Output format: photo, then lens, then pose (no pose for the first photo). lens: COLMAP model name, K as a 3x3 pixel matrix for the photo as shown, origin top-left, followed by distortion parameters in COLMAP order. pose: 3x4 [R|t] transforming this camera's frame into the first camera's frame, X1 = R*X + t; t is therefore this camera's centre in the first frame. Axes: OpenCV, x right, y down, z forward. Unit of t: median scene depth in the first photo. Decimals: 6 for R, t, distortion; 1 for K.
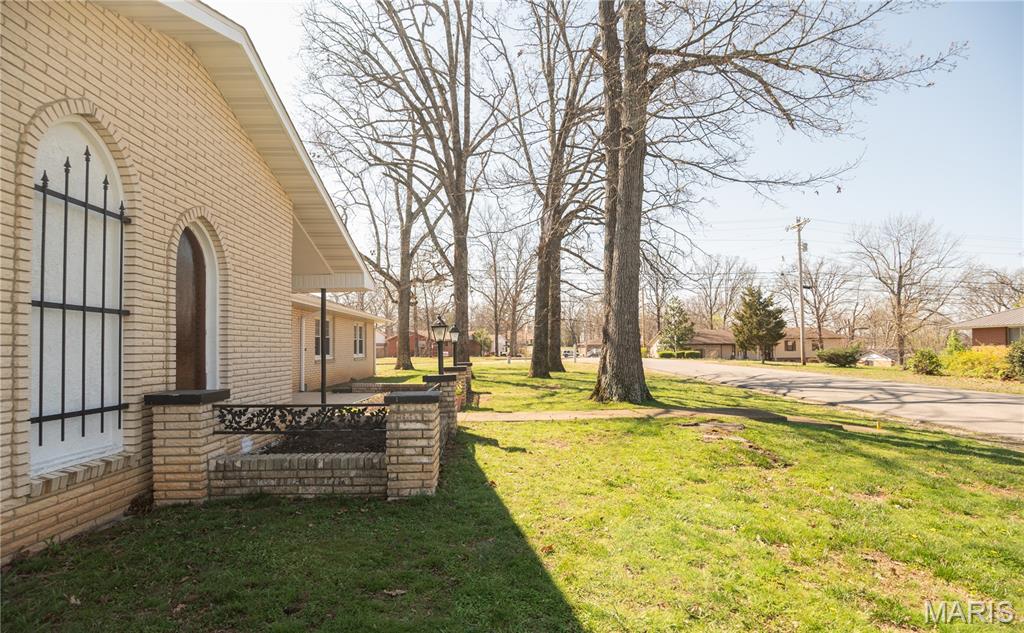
lens RADIAL K [[501.1, 0, 503.1], [0, 501.1, 337.2], [0, 0, 1]] dist [-0.015933, -0.000021]
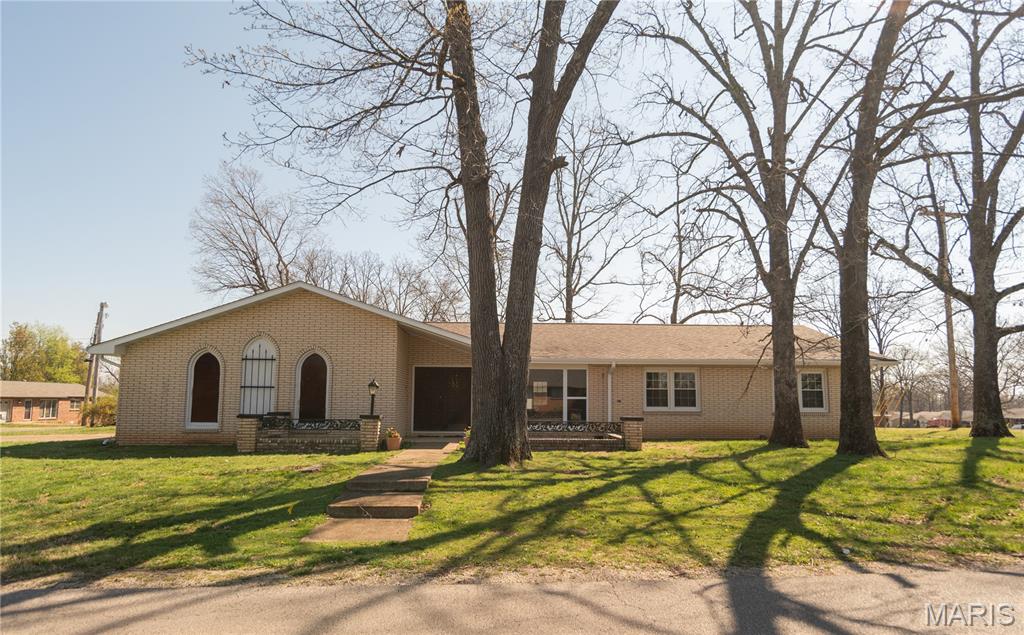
lens RADIAL K [[554.4, 0, 506.5], [0, 554.4, 340.7], [0, 0, 1]] dist [0.001078, 0.000373]
pose [[0.009932, -0.101036, -0.994833, 0.885340], [0.014450, 0.994793, -0.100888, 0.012333], [0.999846, -0.013373, 0.011340, 0.743041]]
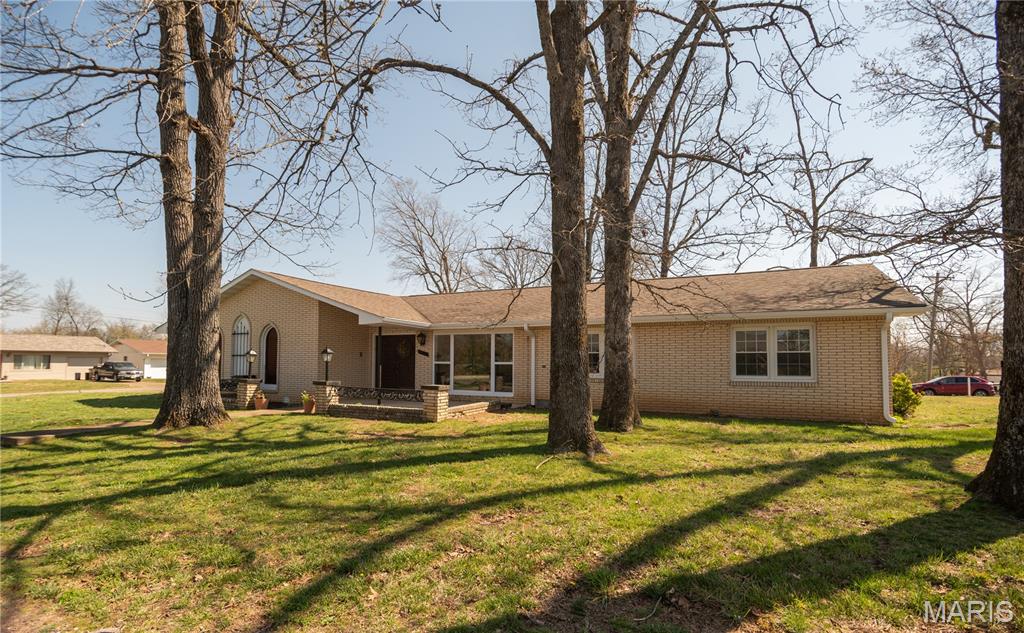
lens RADIAL K [[501.1, 0, 503.1], [0, 501.1, 337.2], [0, 0, 1]] dist [-0.015933, -0.000021]
pose [[-0.467516, -0.050032, -0.882568, 0.575338], [0.013939, 0.997856, -0.063951, 0.029764], [0.883875, -0.042200, -0.465816, 1.433986]]
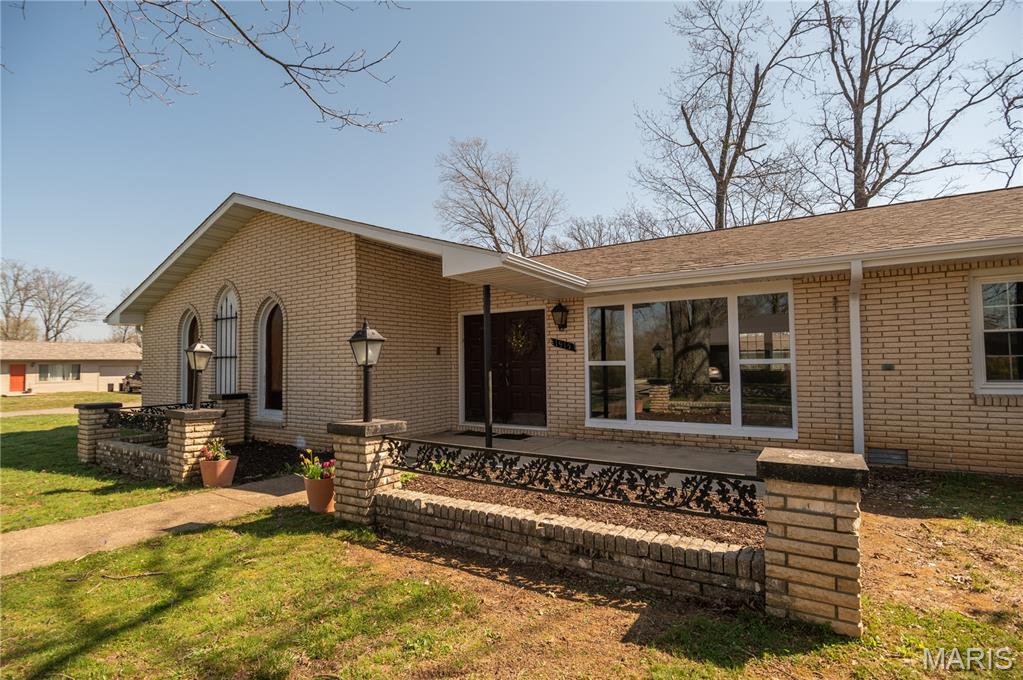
lens RADIAL K [[503.6, 0, 511.5], [0, 503.6, 340.0], [0, 0, 1]] dist [-0.013234, 0.000228]
pose [[-0.548100, -0.035220, -0.835671, 0.140973], [0.031538, 0.997532, -0.062727, 0.018530], [0.835818, -0.060736, -0.545636, 0.980994]]
